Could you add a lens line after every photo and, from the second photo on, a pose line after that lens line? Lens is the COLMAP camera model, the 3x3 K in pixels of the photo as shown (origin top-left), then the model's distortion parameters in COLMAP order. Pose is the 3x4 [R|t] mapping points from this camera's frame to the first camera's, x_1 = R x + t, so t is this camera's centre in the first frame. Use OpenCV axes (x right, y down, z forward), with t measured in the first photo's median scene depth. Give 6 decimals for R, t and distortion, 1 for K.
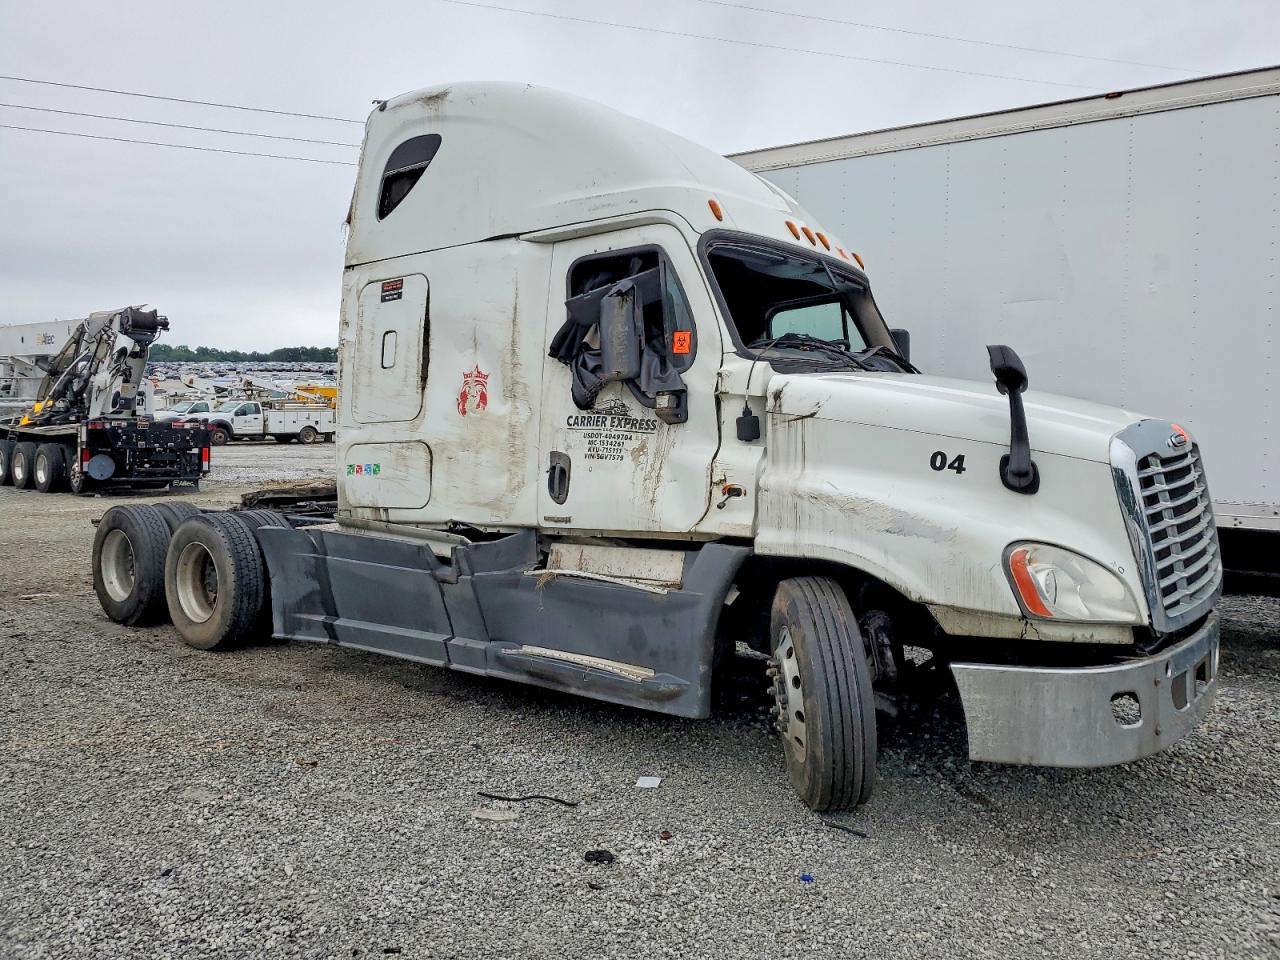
lens RADIAL K [[948.2, 0, 616.9], [0, 948.2, 475.0], [0, 0, 1]] dist [0.043992, -0.000032]
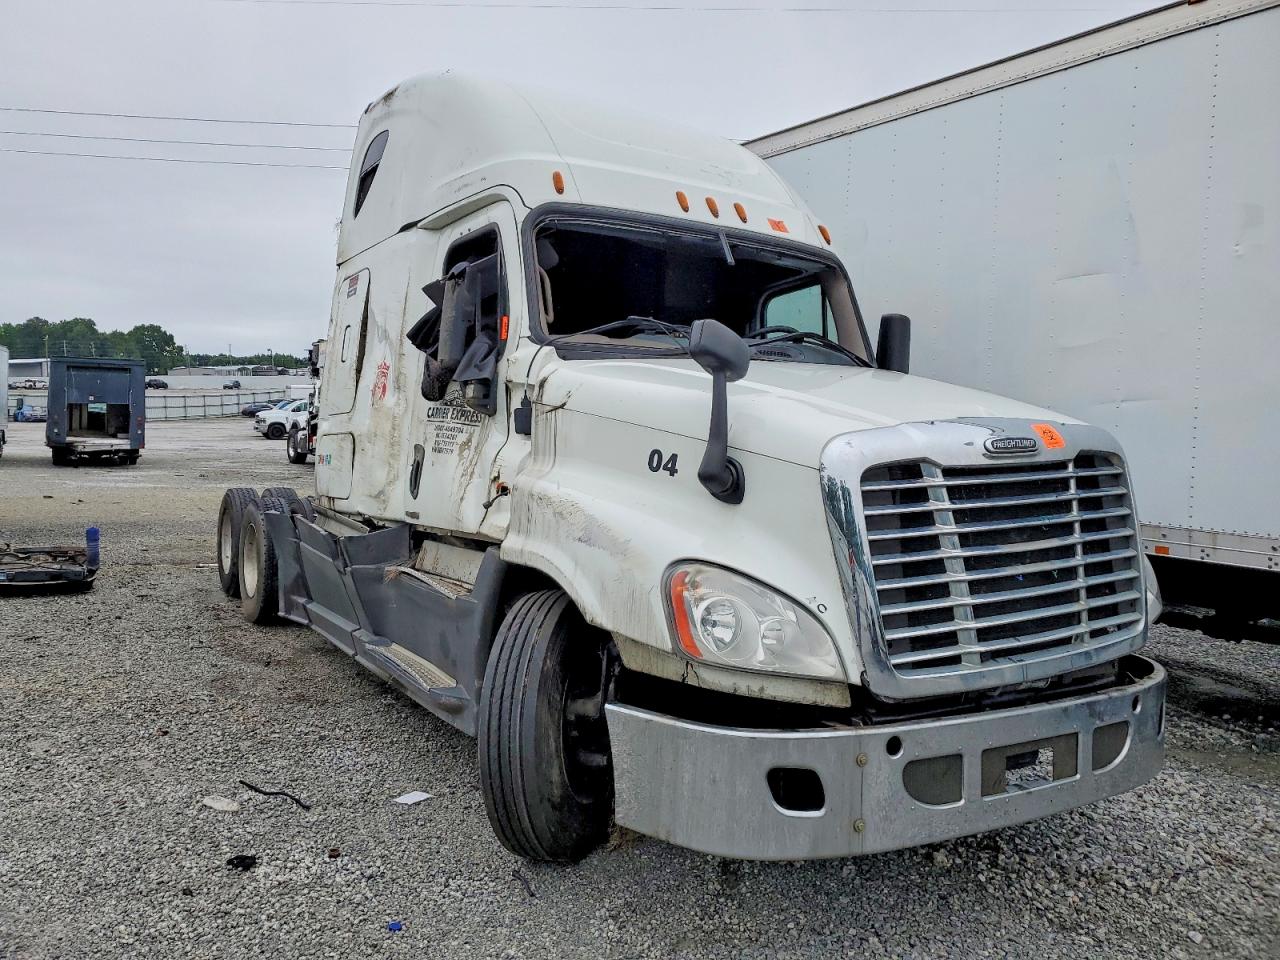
lens RADIAL K [[948.2, 0, 616.9], [0, 948.2, 475.0], [0, 0, 1]] dist [0.043992, -0.000032]
pose [[0.933717, 0.039642, -0.355811, 0.516853], [-0.044970, 0.998966, -0.006711, 0.004227], [0.355177, 0.022267, 0.934534, 0.186872]]
